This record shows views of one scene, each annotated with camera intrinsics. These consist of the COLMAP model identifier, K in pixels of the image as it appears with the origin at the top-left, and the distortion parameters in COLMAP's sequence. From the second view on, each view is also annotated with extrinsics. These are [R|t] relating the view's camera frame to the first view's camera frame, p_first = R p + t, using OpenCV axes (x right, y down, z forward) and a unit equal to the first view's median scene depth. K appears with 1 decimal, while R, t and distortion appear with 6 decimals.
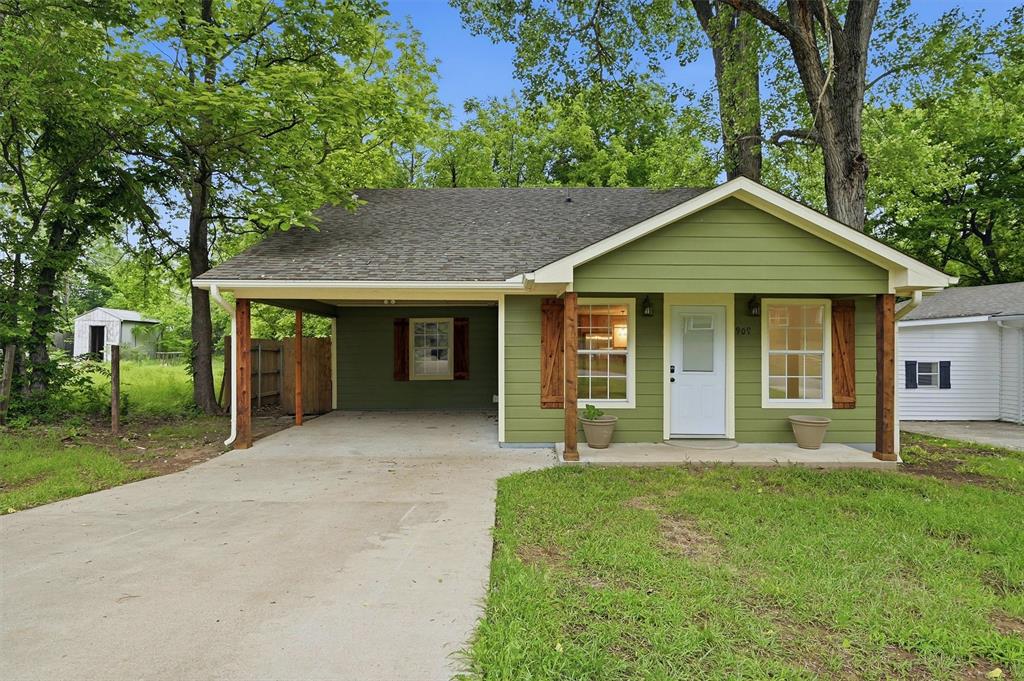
lens RADIAL K [[548.5, 0, 506.8], [0, 548.5, 346.6], [0, 0, 1]] dist [-0.004026, 0.001294]
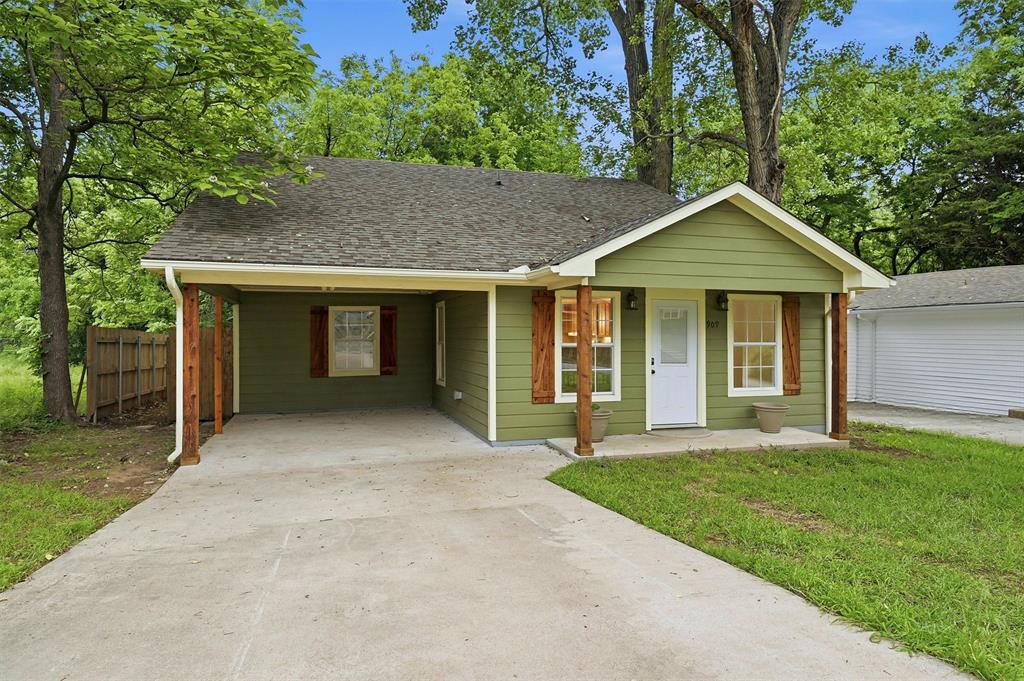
lens RADIAL K [[602.4, 0, 502.0], [0, 602.4, 332.6], [0, 0, 1]] dist [0.000211, -0.000334]
pose [[0.961518, -0.000478, 0.274743, -0.278767], [0.001335, 0.999995, -0.002930, -0.009768], [-0.274740, 0.003184, 0.961513, -0.005309]]
